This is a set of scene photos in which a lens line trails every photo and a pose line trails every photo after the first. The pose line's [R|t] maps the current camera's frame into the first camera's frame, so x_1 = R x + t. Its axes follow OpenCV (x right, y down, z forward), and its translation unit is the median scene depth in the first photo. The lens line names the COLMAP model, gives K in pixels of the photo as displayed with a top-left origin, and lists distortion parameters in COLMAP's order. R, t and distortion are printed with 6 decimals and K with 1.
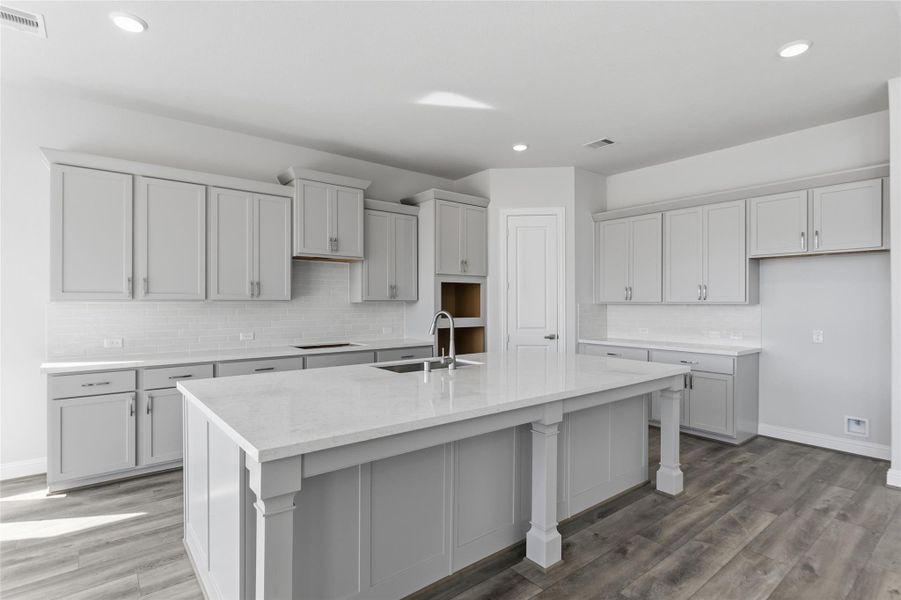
lens RADIAL K [[448.3, 0, 449.3], [0, 448.3, 302.7], [0, 0, 1]] dist [0.001794, -0.000857]
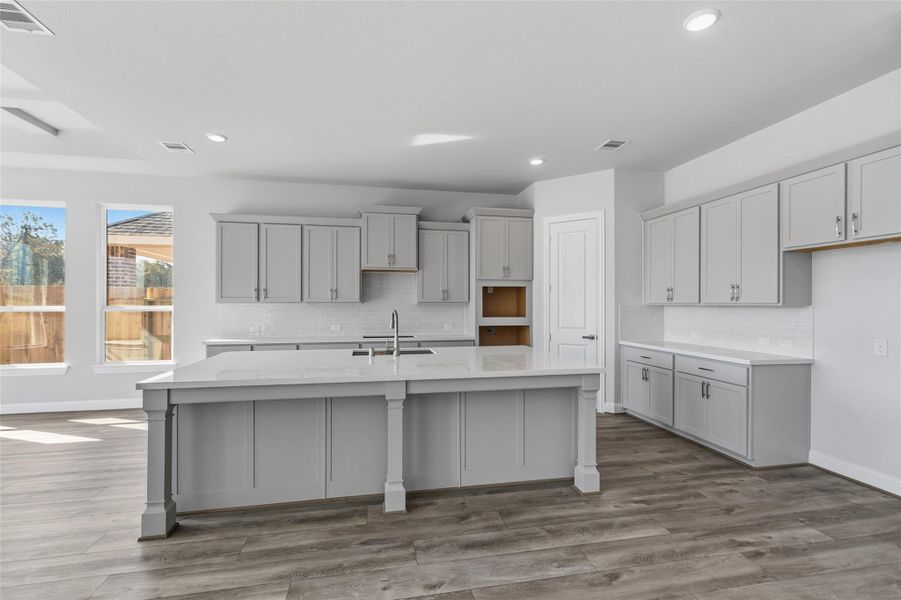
lens RADIAL K [[404.4, 0, 450.8], [0, 404.4, 303.8], [0, 0, 1]] dist [0.003698, 0.000315]
pose [[0.888545, -0.000215, -0.458789, 0.482425], [-0.000623, 0.999998, -0.001675, 0.001554], [0.458789, 0.001774, 0.888544, 0.032251]]
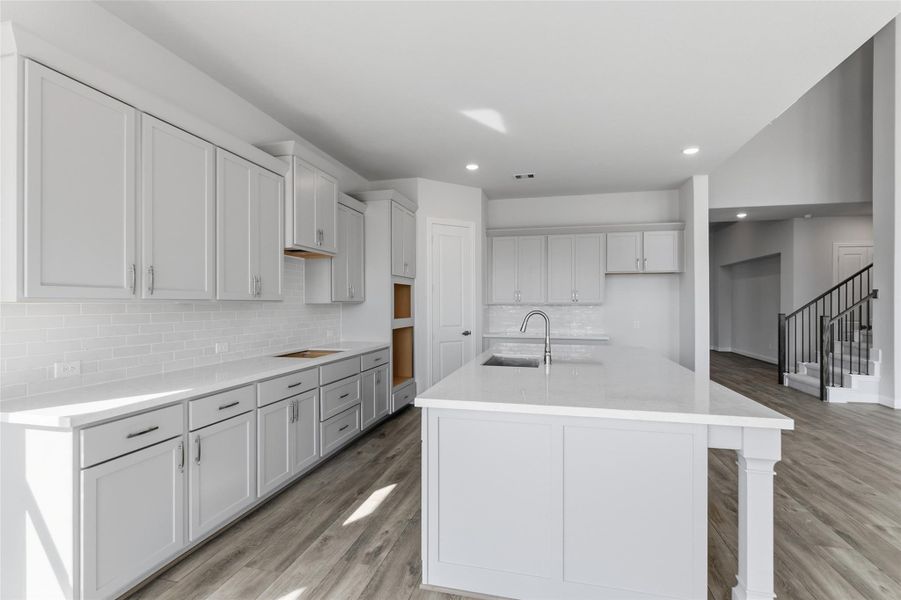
lens RADIAL K [[422.7, 0, 446.4], [0, 422.7, 307.1], [0, 0, 1]] dist [-0.001688, -0.002650]
pose [[0.801449, -0.004943, 0.598043, -0.609066], [0.000430, 0.999970, 0.007689, 0.000862], [-0.598063, -0.005905, 0.801427, 0.204394]]
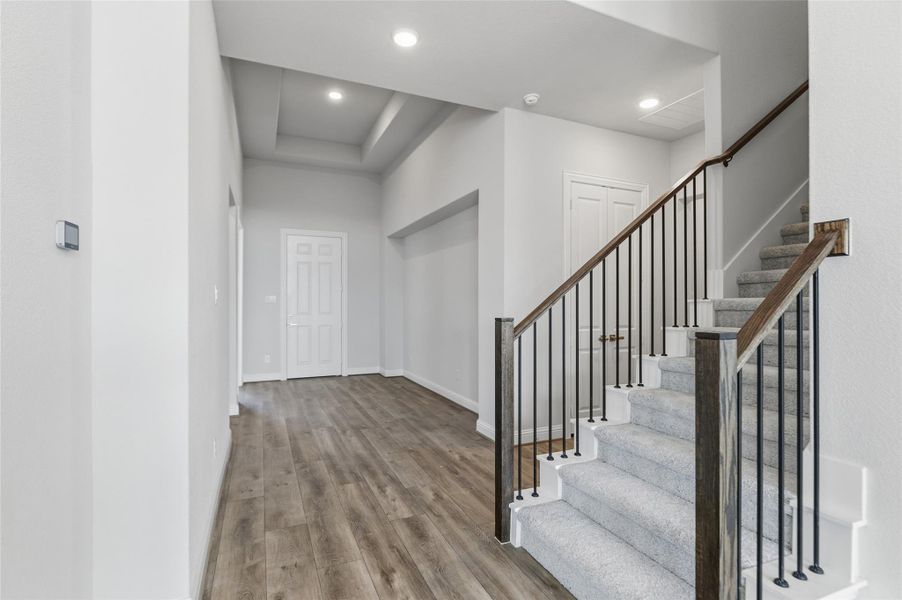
lens RADIAL K [[448.8, 0, 448.4], [0, 448.8, 300.8], [0, 0, 1]] dist [0.001794, -0.000857]
pose [[0.271362, 0.004176, 0.962468, 0.888635], [0.001422, 0.999988, -0.004740, 0.020167], [-0.962476, 0.002655, 0.271353, 0.661565]]
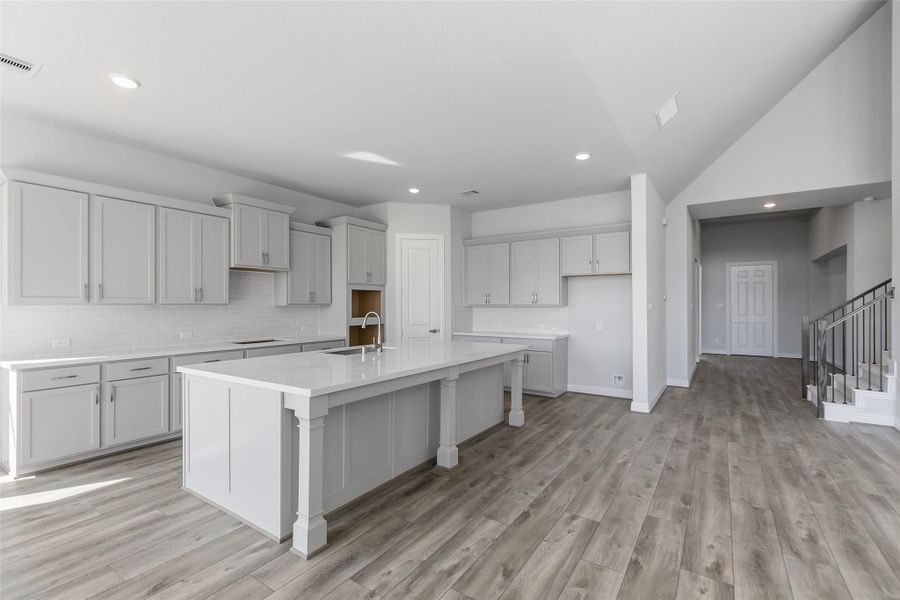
lens RADIAL K [[403.9, 0, 447.4], [0, 403.9, 304.3], [0, 0, 1]] dist [0.003698, 0.000315]
pose [[0.954888, -0.001221, 0.296963, -0.122001], [0.002207, 0.999993, -0.002988, 0.000115], [-0.296957, 0.003508, 0.954884, -0.214376]]
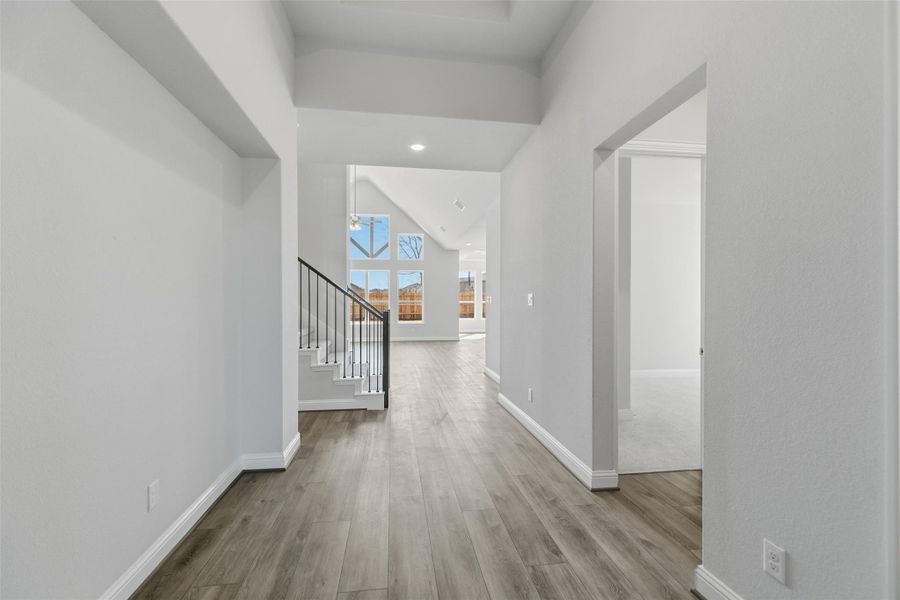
lens RADIAL K [[403.9, 0, 450.7], [0, 403.9, 300.3], [0, 0, 1]] dist [0.003698, 0.000315]
pose [[-0.506933, -0.003078, -0.861980, 2.405952], [-0.006549, 0.999979, 0.000280, 0.007499], [0.861961, 0.005787, -0.506942, 1.522493]]
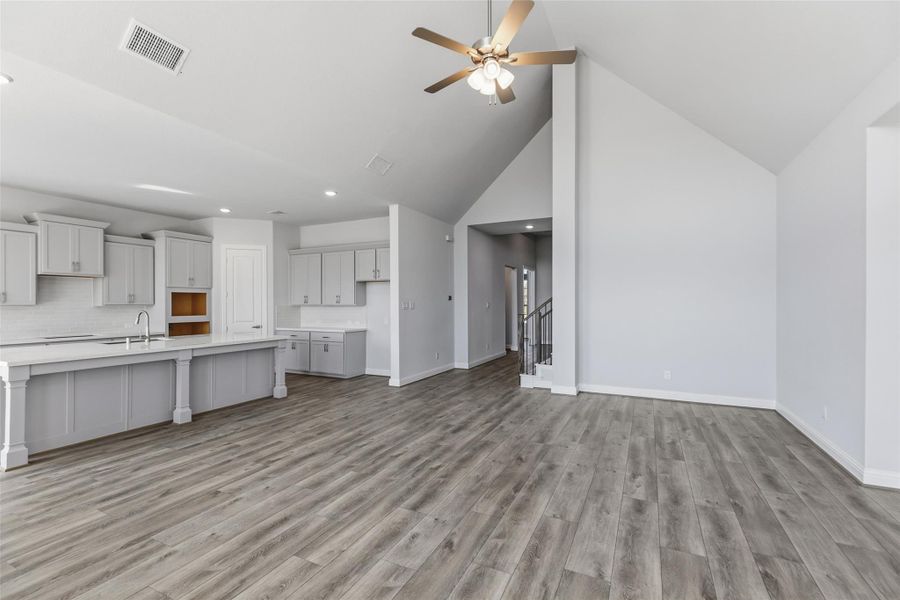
lens RADIAL K [[403.9, 0, 445.4], [0, 403.9, 299.2], [0, 0, 1]] dist [0.003698, 0.000315]
pose [[0.908807, -0.000673, 0.417217, 0.307860], [0.006094, 0.999913, -0.011660, -0.001009], [-0.417173, 0.013139, 0.908732, -0.752390]]
